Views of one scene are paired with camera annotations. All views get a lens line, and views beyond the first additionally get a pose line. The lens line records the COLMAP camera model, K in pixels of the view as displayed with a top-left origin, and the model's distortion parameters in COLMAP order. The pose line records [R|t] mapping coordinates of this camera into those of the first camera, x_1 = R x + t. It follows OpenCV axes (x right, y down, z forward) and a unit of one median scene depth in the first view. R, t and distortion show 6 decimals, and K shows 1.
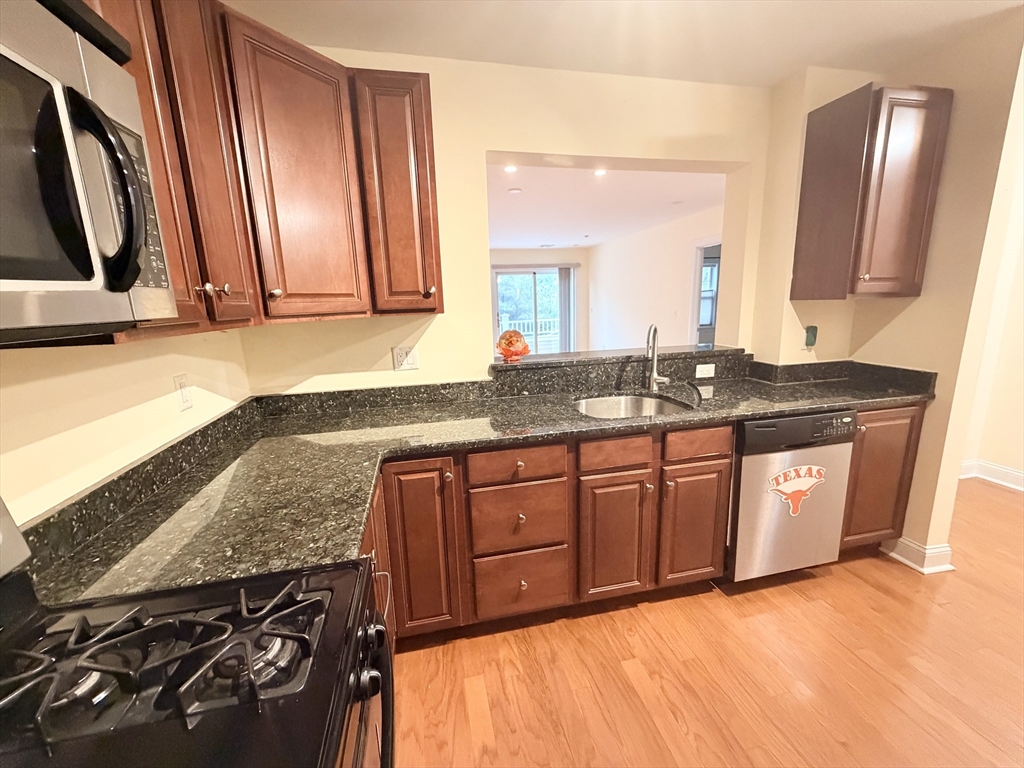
lens RADIAL K [[406.7, 0, 509.7], [0, 406.7, 382.6], [0, 0, 1]] dist [-0.001510, 0.000569]
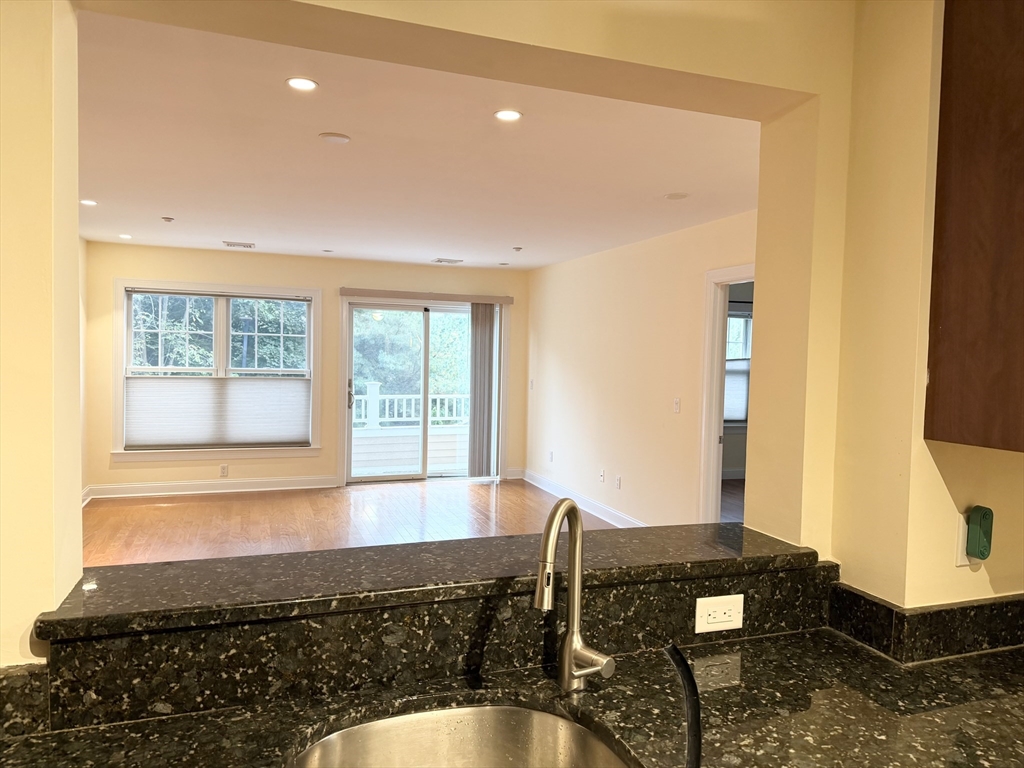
lens RADIAL K [[714.8, 0, 516.3], [0, 714.8, 383.9], [0, 0, 1]] dist [0.059558, -0.072450]
pose [[0.988784, 0.050819, 0.140439, 0.225732], [-0.028648, 0.987405, -0.155600, -0.145909], [-0.146577, 0.149831, 0.977786, 0.409226]]
